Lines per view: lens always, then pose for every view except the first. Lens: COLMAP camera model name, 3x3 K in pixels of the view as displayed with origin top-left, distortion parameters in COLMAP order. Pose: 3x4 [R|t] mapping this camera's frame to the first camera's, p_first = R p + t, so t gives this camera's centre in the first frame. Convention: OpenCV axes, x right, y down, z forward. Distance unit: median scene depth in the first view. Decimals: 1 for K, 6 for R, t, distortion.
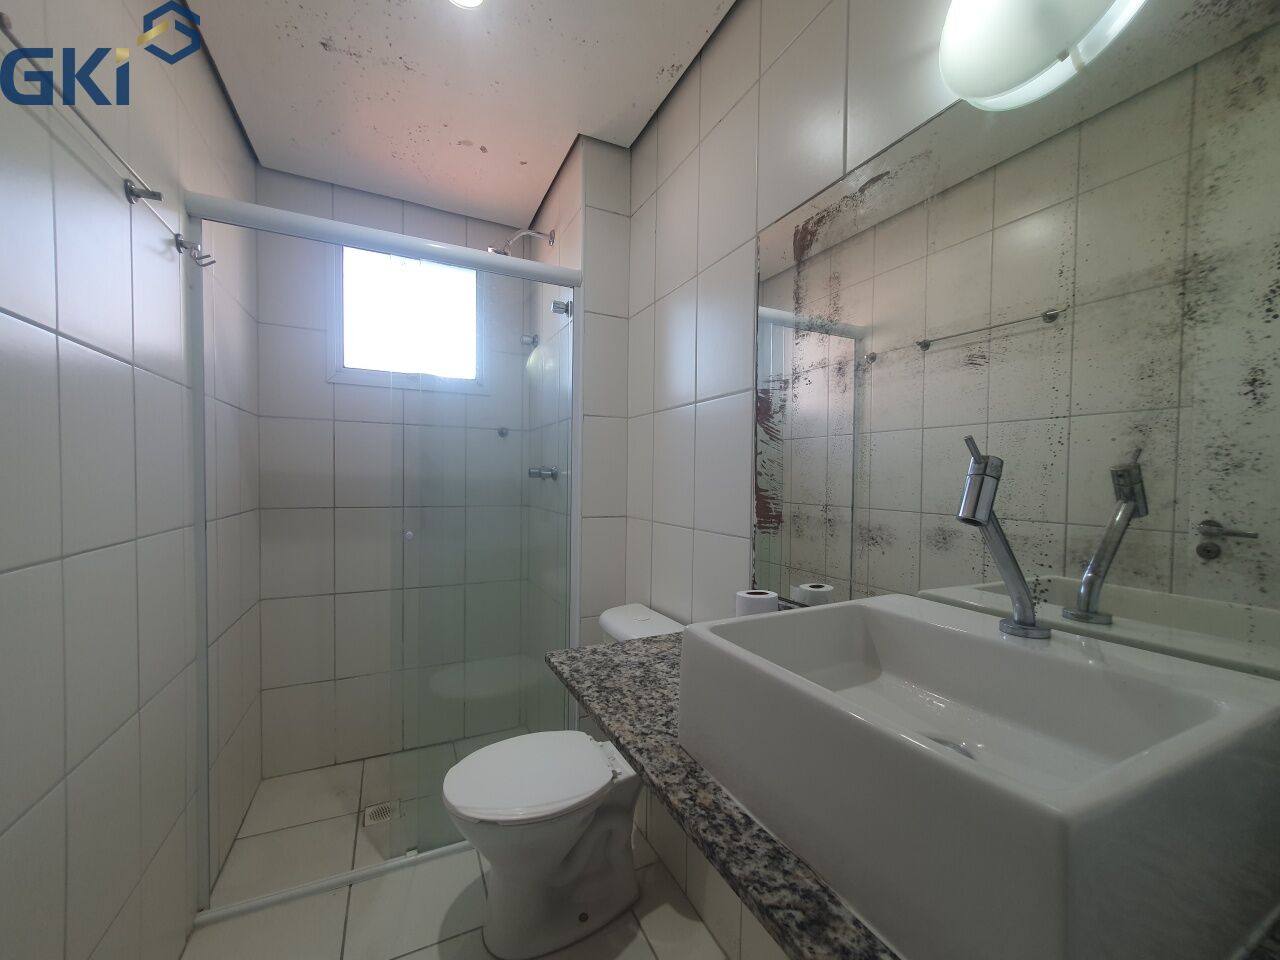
lens RADIAL K [[505.5, 0, 640.4], [0, 505.5, 490.2], [0, 0, 1]] dist [0.003564, 0.000802]
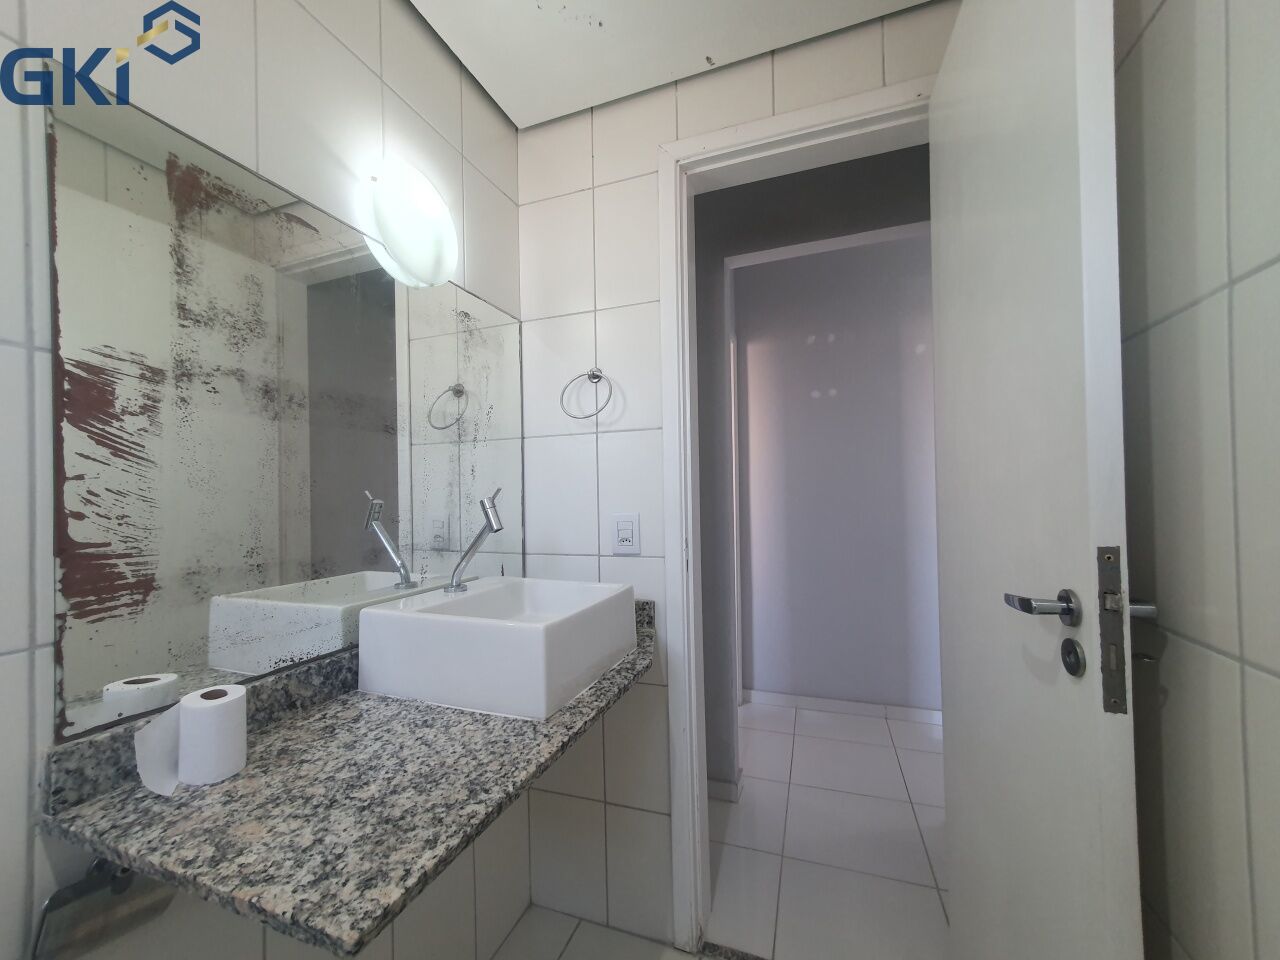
lens RADIAL K [[505.5, 0, 642.4], [0, 505.5, 484.7], [0, 0, 1]] dist [0.003564, 0.000802]
pose [[-0.685500, 0.020926, 0.727772, -0.689650], [0.031656, 0.999498, 0.001078, -0.056800], [-0.727384, 0.023778, -0.685818, 1.125386]]
